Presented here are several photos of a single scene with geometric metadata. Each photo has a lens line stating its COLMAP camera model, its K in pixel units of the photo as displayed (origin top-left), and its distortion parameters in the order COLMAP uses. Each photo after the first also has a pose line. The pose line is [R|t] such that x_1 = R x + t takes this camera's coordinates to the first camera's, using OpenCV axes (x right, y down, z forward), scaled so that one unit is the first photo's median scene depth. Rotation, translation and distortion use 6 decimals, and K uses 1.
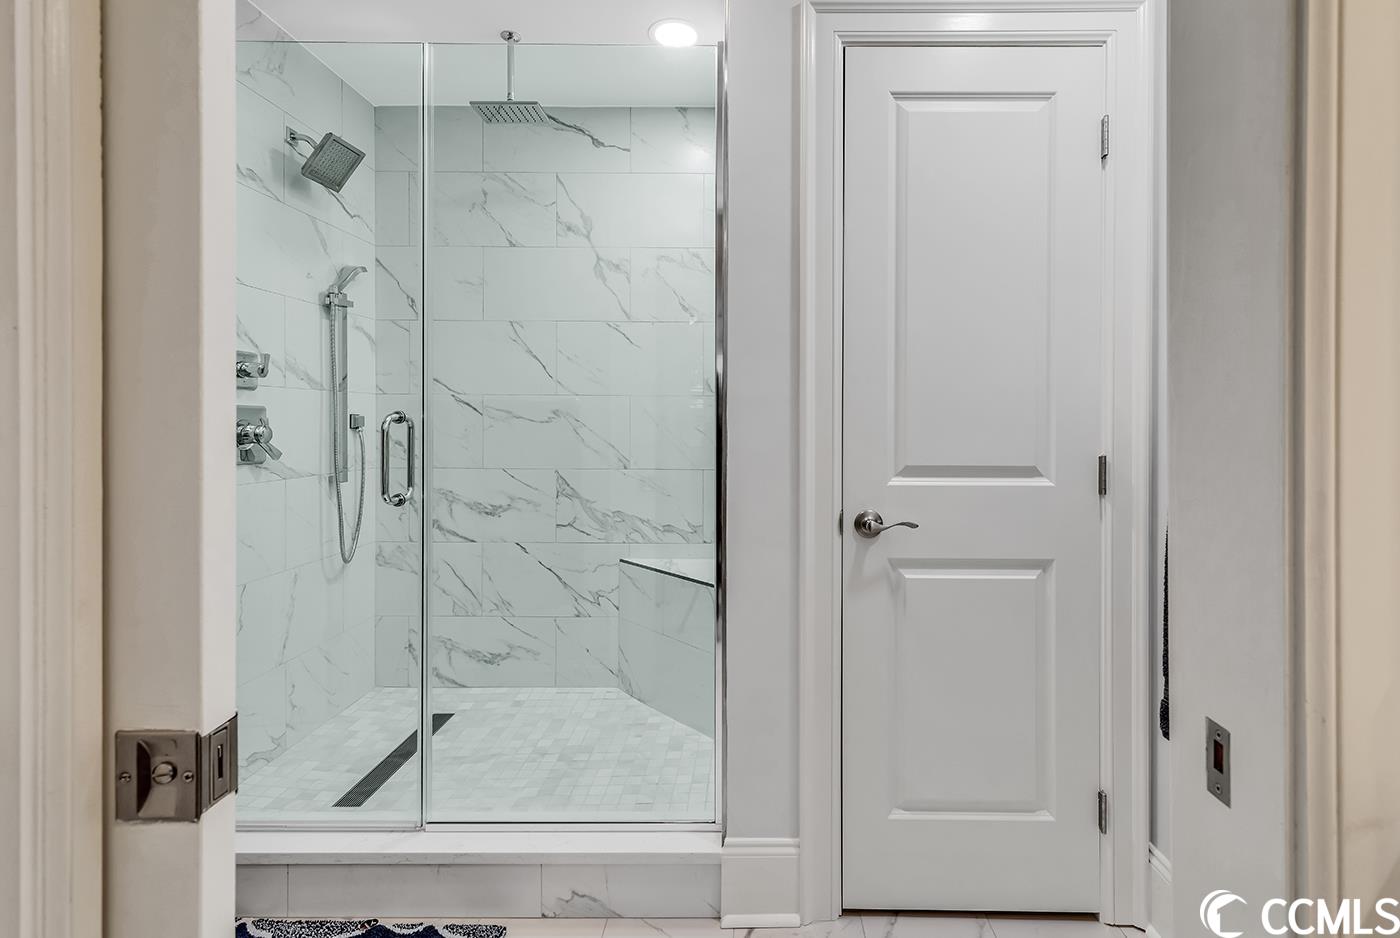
lens RADIAL K [[729.9, 0, 751.6], [0, 729.9, 426.4], [0, 0, 1]] dist [0.014312, -0.001074]
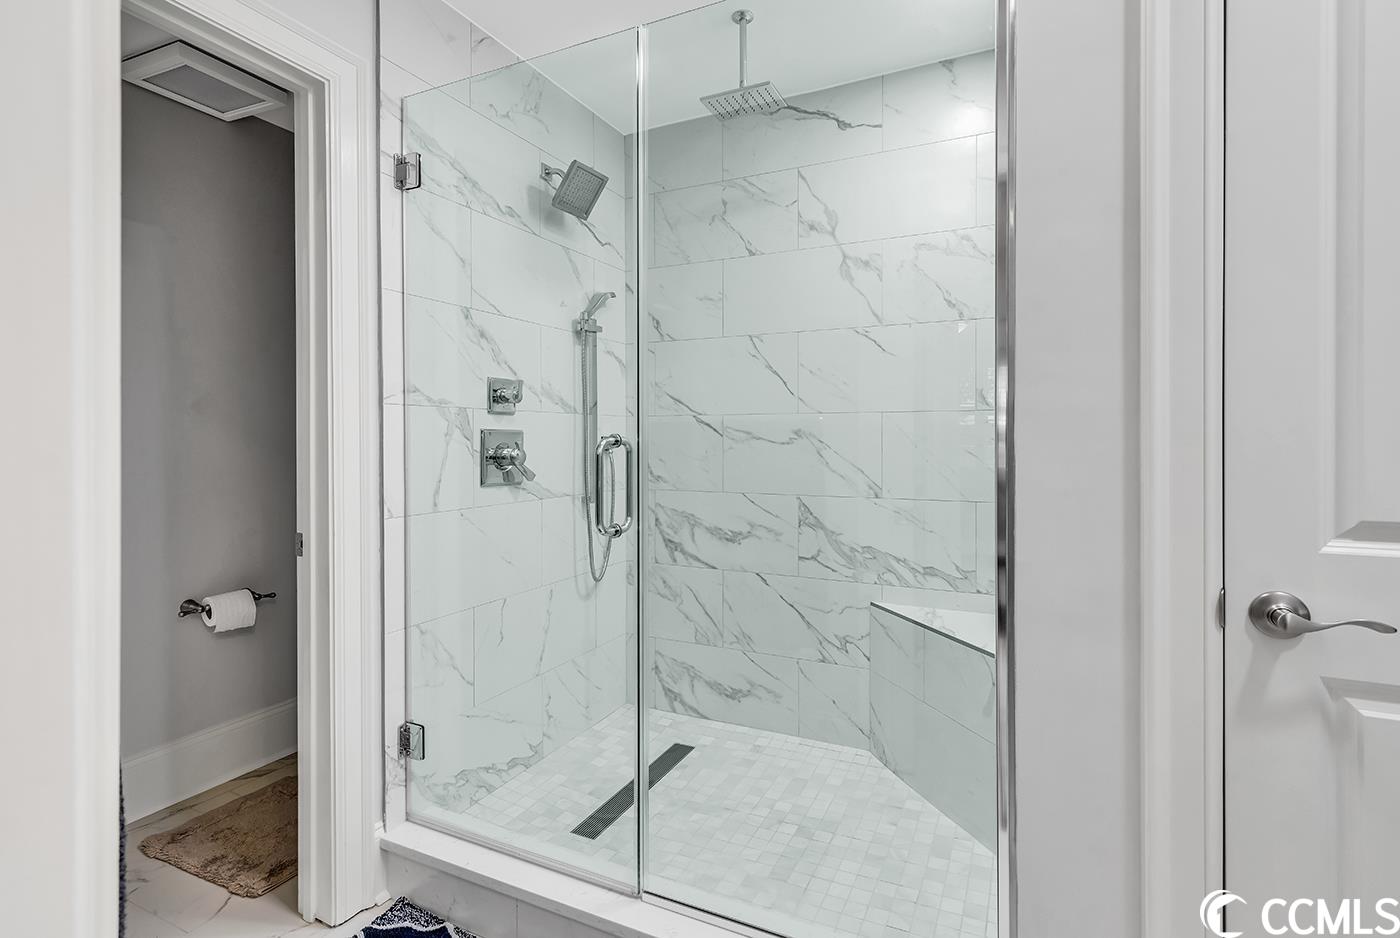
lens RADIAL K [[729.9, 0, 652.1], [0, 729.9, 442.0], [0, 0, 1]] dist [0.014312, -0.001074]
pose [[0.885732, -0.003382, -0.464184, -0.009675], [0.001394, 0.999988, -0.004627, -0.004672], [0.464195, 0.003451, 0.885726, 0.144046]]
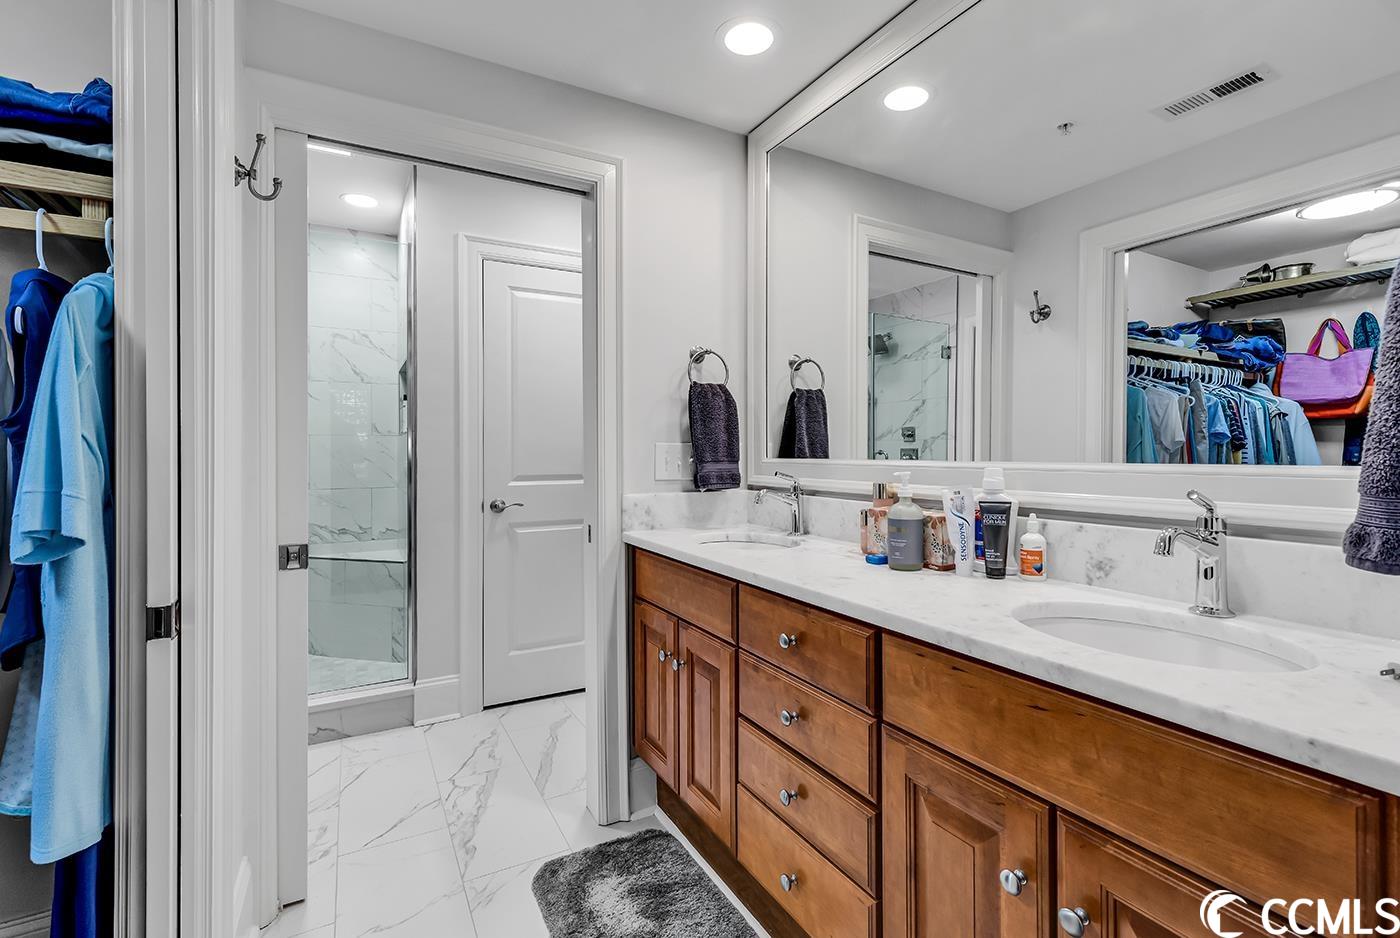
lens RADIAL K [[648.6, 0, 713.3], [0, 648.6, 459.7], [0, 0, 1]] dist [0.007386, -0.000505]
pose [[0.879582, -0.005014, 0.475720, -0.101687], [0.004273, 0.999987, 0.002641, 0.005037], [-0.475727, -0.000290, 0.879593, -0.516971]]
